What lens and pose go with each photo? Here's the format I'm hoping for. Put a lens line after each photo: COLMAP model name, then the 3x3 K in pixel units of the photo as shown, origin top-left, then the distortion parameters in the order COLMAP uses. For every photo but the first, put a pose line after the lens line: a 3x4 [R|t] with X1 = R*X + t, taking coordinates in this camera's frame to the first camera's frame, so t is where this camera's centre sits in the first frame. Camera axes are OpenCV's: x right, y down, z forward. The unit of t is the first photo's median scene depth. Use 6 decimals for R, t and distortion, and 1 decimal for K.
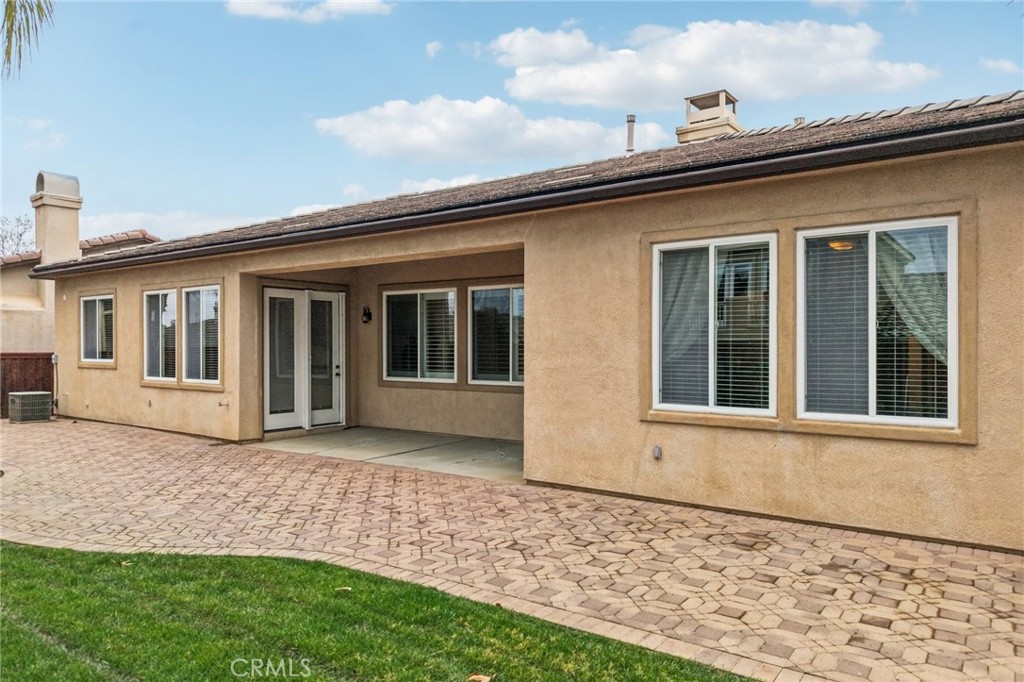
lens RADIAL K [[684.6, 0, 509.6], [0, 684.6, 343.5], [0, 0, 1]] dist [0.055824, -0.059992]
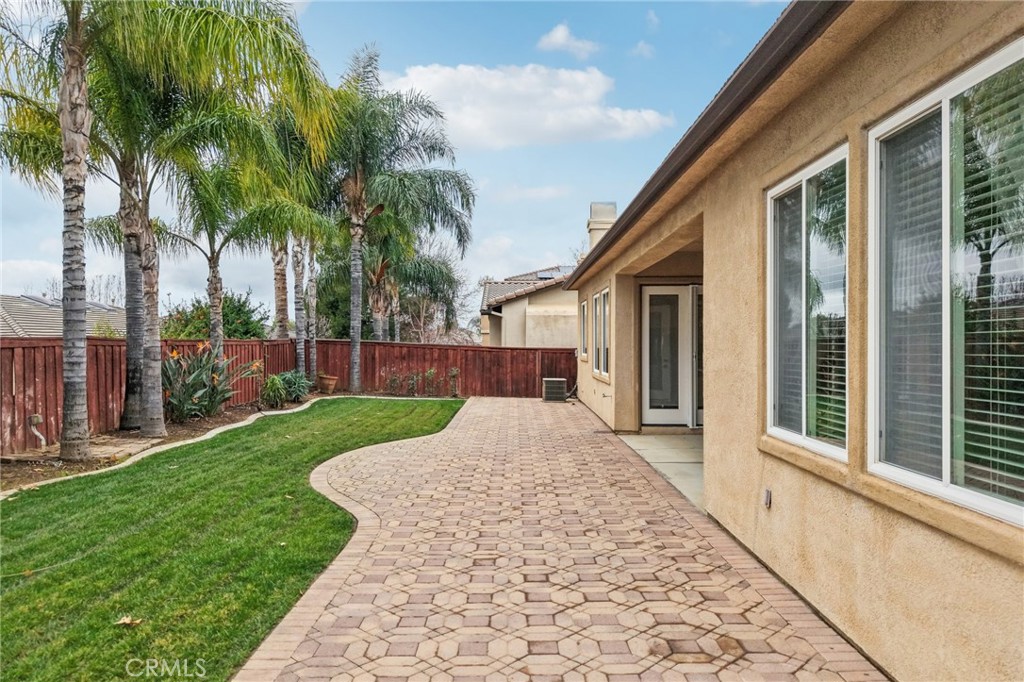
lens RADIAL K [[684.6, 0, 509.6], [0, 684.6, 343.5], [0, 0, 1]] dist [0.055824, -0.059992]
pose [[0.584070, -0.001095, -0.811702, 0.739388], [0.004935, 0.999985, 0.002203, 0.004116], [0.811688, -0.005292, 0.584067, 0.474209]]
